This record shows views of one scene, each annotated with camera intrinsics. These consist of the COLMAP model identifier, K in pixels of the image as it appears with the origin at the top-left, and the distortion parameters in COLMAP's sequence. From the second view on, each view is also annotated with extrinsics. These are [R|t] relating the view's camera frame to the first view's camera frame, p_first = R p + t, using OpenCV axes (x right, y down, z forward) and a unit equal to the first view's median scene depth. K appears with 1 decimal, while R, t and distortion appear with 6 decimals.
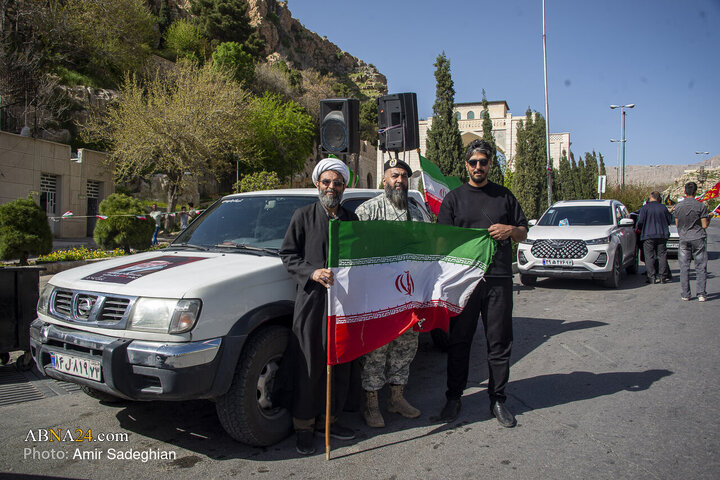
lens RADIAL K [[596.5, 0, 360.0], [0, 596.5, 240.0], [0, 0, 1]] dist [-0.082983, 0.010465]
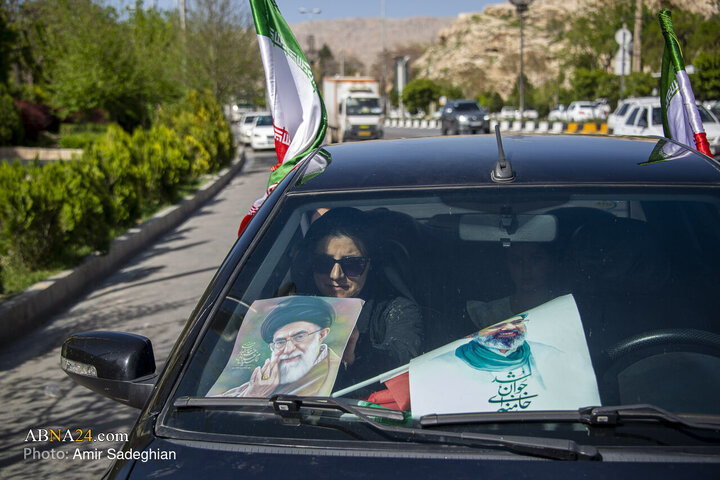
lens RADIAL K [[616.0, 0, 360.0], [0, 616.0, 240.0], [0, 0, 1]] dist [-0.055786, 0.007756]
pose [[0.914267, -0.090893, 0.394783, 0.290256], [0.034865, 0.988543, 0.146854, -0.020327], [-0.403609, -0.120500, 0.906962, 0.585398]]
